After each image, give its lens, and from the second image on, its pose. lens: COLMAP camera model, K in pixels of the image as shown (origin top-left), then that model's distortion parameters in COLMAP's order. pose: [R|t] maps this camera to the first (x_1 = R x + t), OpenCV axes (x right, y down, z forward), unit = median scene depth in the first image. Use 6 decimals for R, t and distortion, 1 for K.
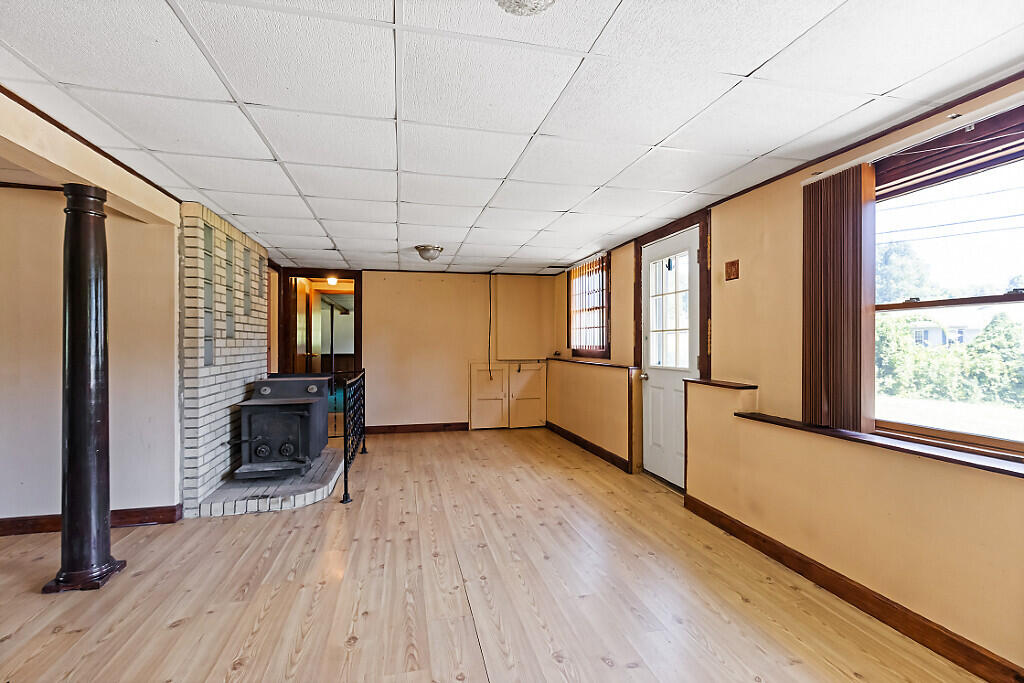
lens RADIAL K [[462.6, 0, 507.2], [0, 462.6, 343.1], [0, 0, 1]] dist [0.003769, -0.000142]
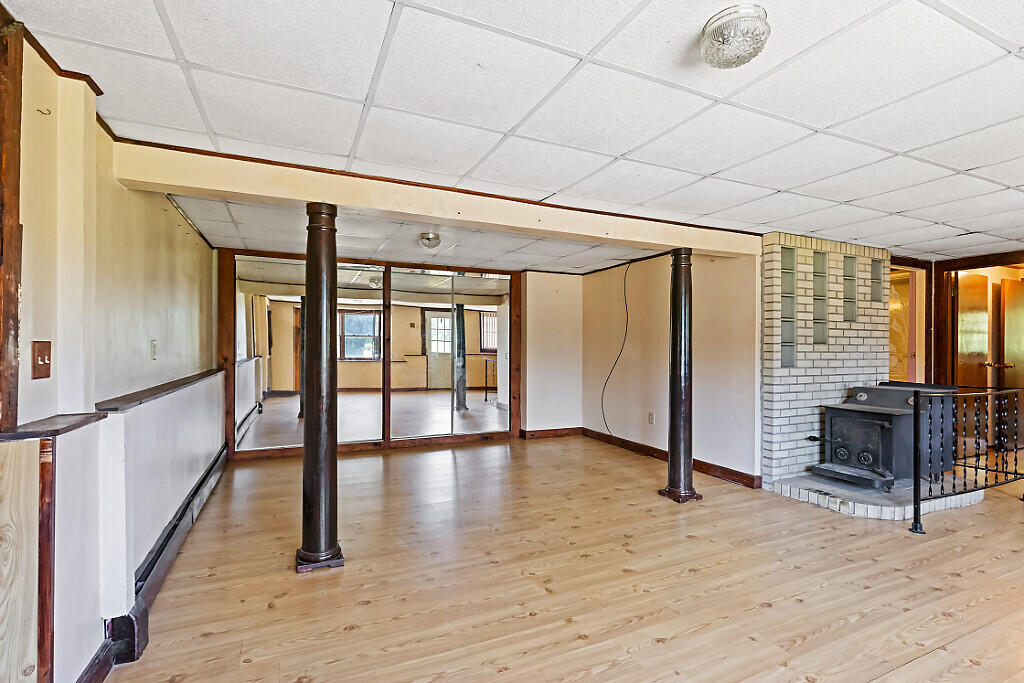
lens RADIAL K [[462.6, 0, 505.8], [0, 462.6, 343.3], [0, 0, 1]] dist [0.003769, -0.000142]
pose [[0.204713, -0.002926, -0.978818, 0.377400], [-0.008003, 0.999957, -0.004663, -0.000826], [0.978789, 0.008788, 0.204681, 0.068213]]
